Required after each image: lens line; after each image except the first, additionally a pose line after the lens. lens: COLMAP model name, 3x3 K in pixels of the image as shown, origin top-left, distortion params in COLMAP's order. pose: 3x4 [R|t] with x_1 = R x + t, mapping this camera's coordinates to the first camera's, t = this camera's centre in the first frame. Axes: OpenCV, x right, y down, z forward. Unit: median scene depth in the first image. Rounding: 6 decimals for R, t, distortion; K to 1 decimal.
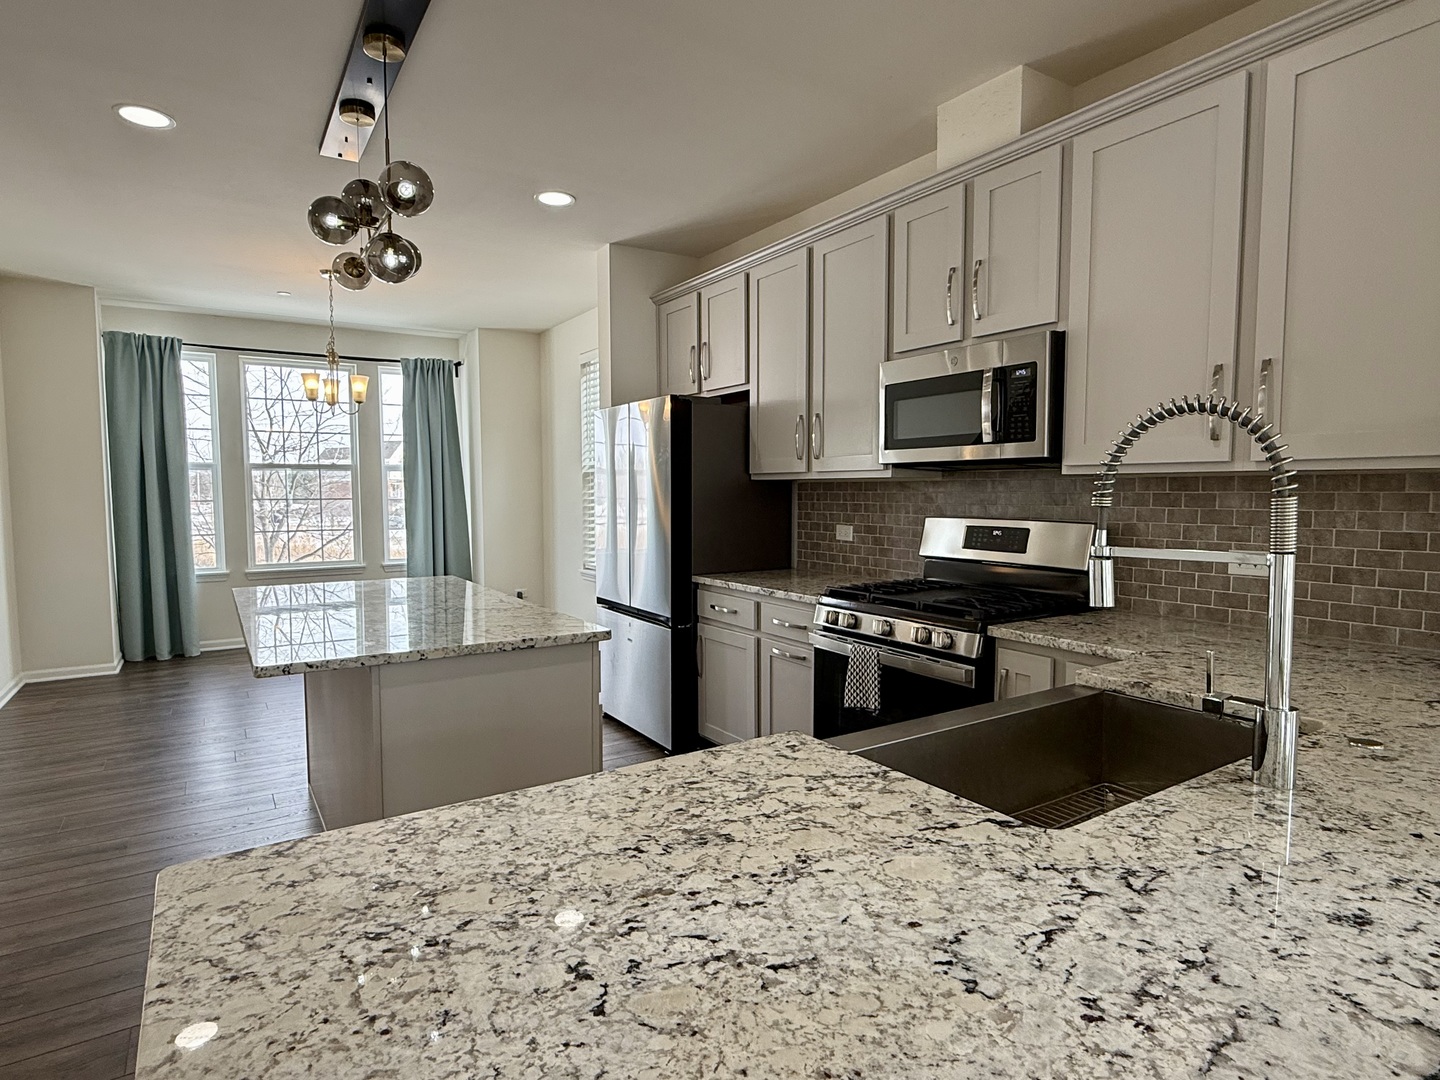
lens RADIAL K [[791.7, 0, 715.7], [0, 791.7, 541.7], [0, 0, 1]] dist [0.000208, 0.000451]
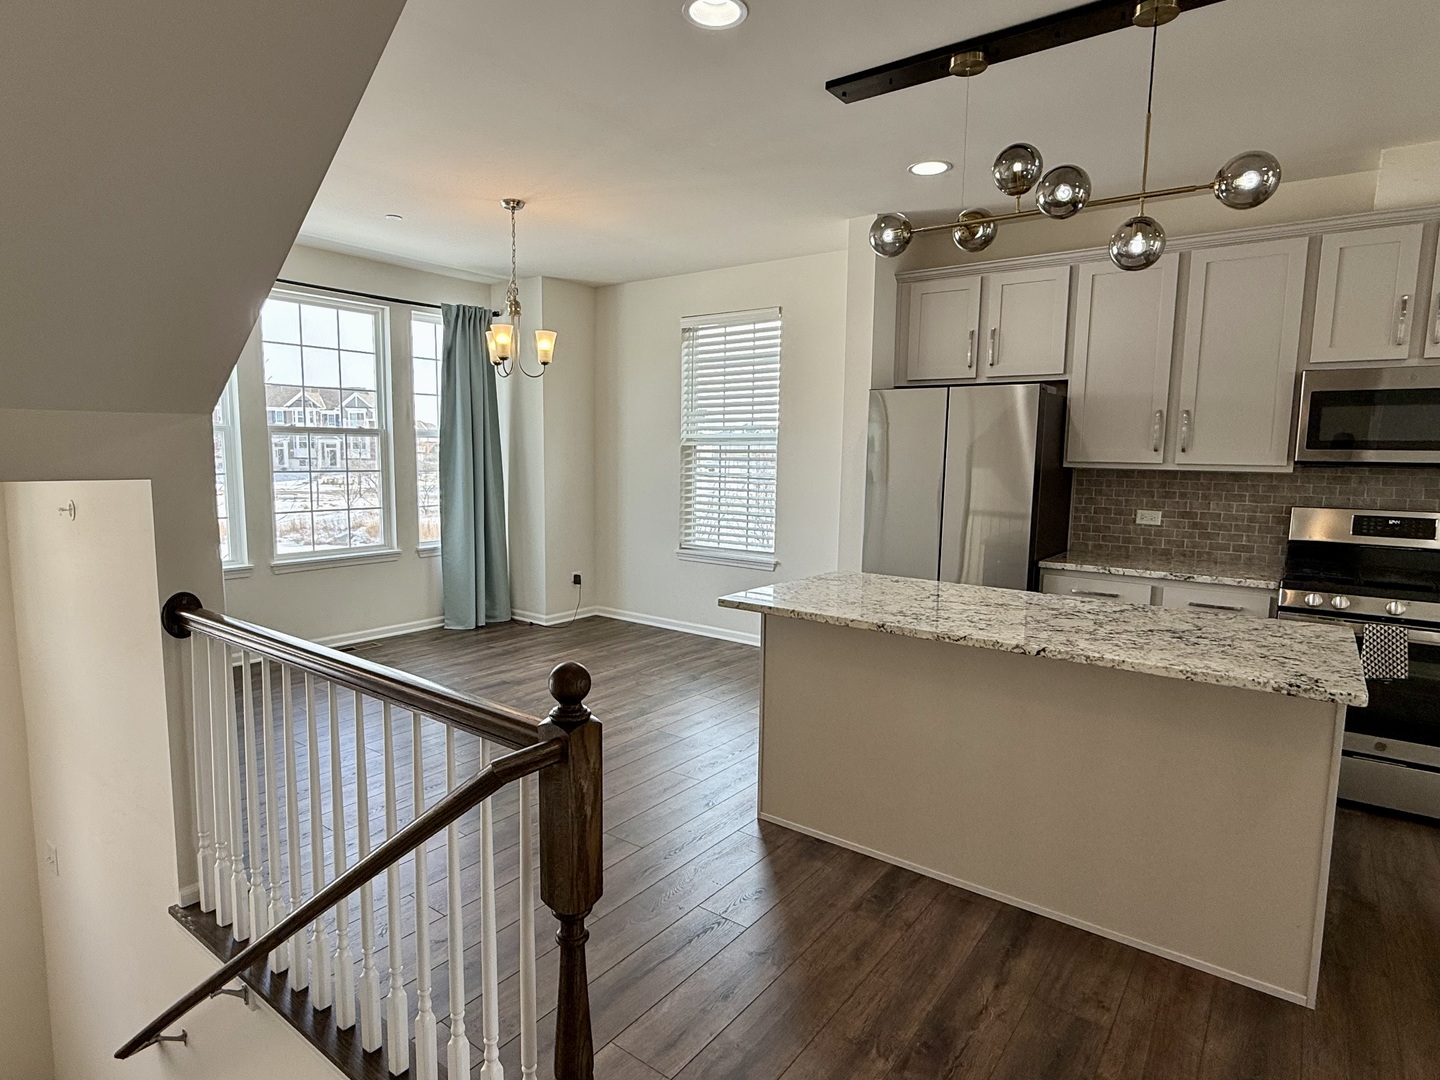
lens RADIAL K [[791.7, 0, 719.1], [0, 791.7, 539.2], [0, 0, 1]] dist [0.000208, 0.000451]
pose [[0.936707, -0.022738, 0.349375, -0.769561], [0.006323, 0.998825, 0.048052, -0.037277], [-0.350057, -0.042802, 0.935750, 0.183302]]
